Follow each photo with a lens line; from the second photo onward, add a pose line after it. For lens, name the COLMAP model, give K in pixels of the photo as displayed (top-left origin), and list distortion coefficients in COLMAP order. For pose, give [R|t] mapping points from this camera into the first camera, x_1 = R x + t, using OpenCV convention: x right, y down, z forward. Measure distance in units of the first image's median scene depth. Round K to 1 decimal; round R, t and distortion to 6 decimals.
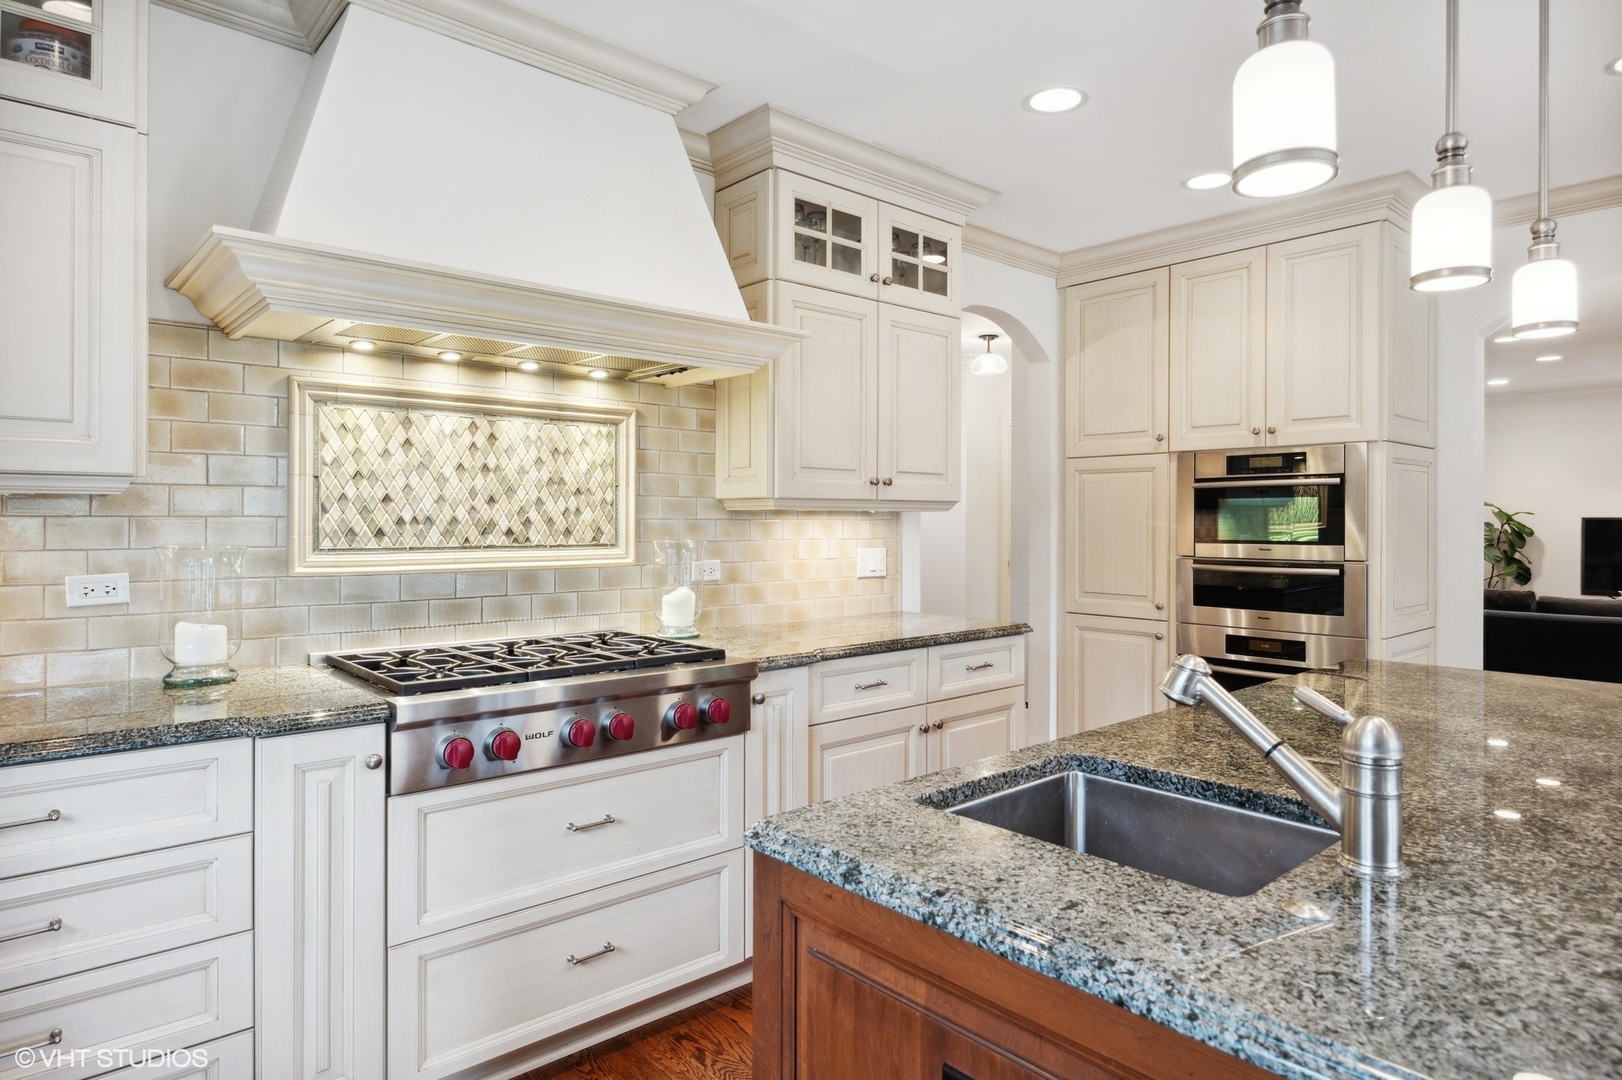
lens RADIAL K [[943.2, 0, 806.7], [0, 943.2, 528.9], [0, 0, 1]] dist [-0.014393, -0.000935]
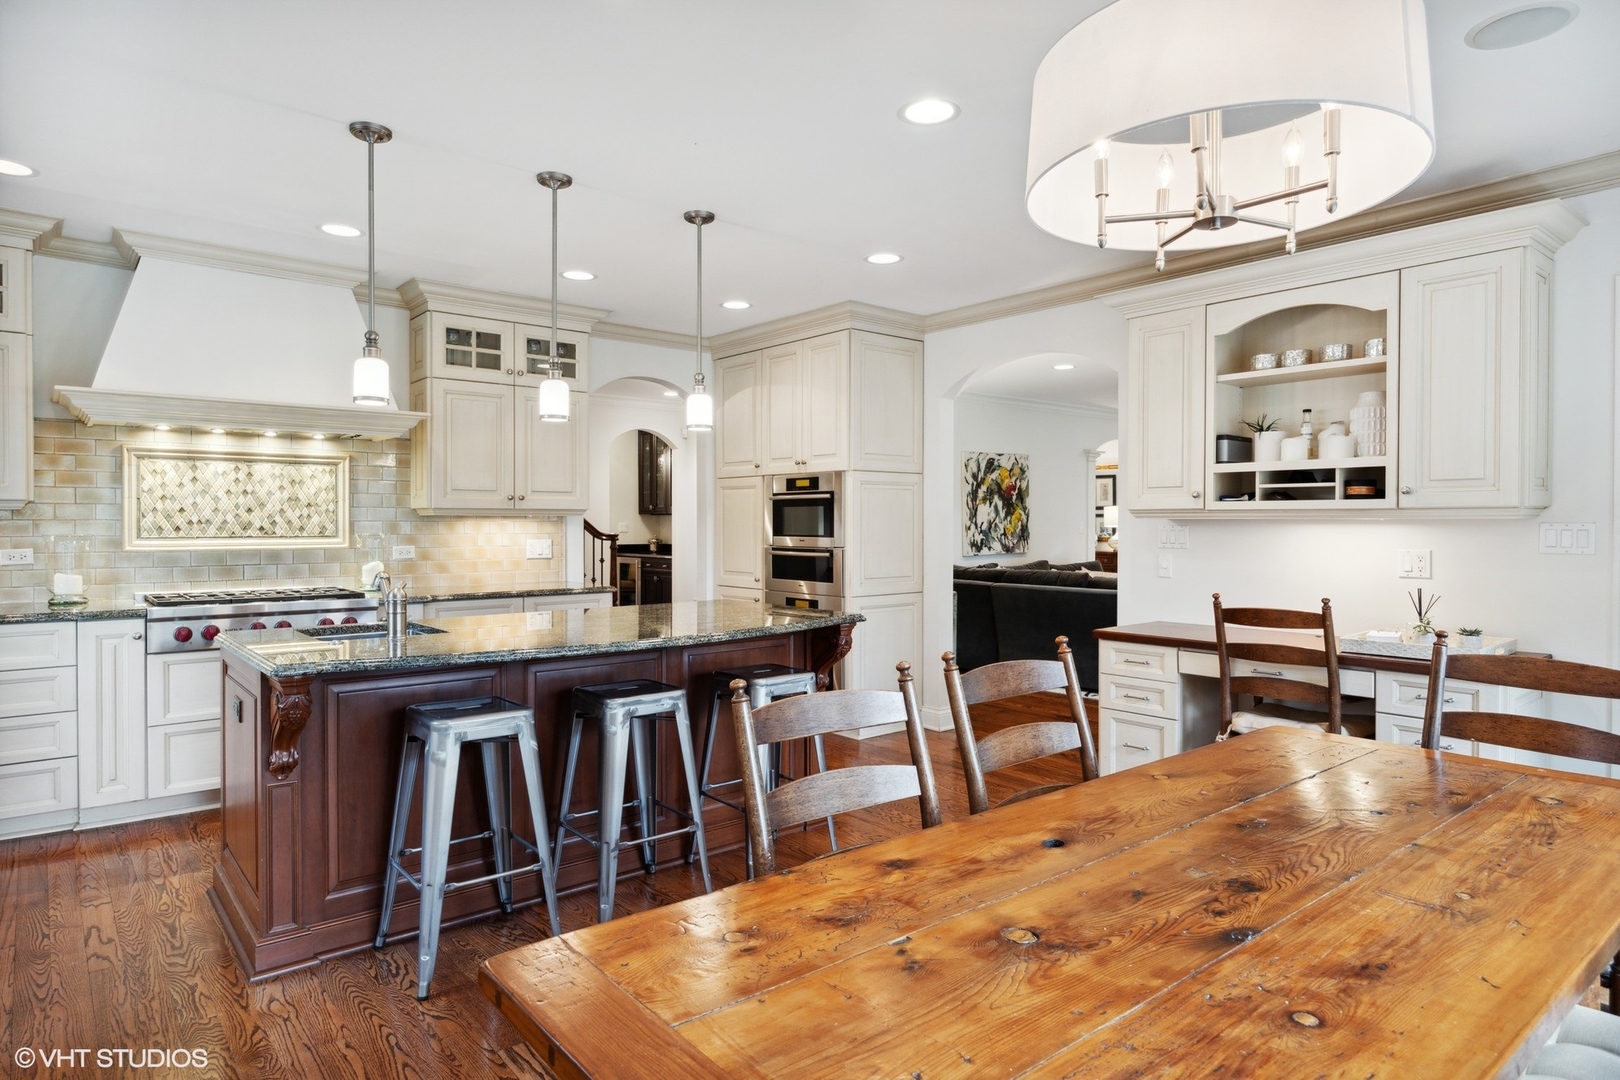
lens RADIAL K [[942.1, 0, 814.3], [0, 942.1, 540.6], [0, 0, 1]] dist [-0.014393, -0.000935]
pose [[0.999810, -0.001396, -0.019426, 0.753985], [0.001552, 0.999967, 0.008009, 0.013568], [0.019414, -0.008038, 0.999779, -0.729699]]
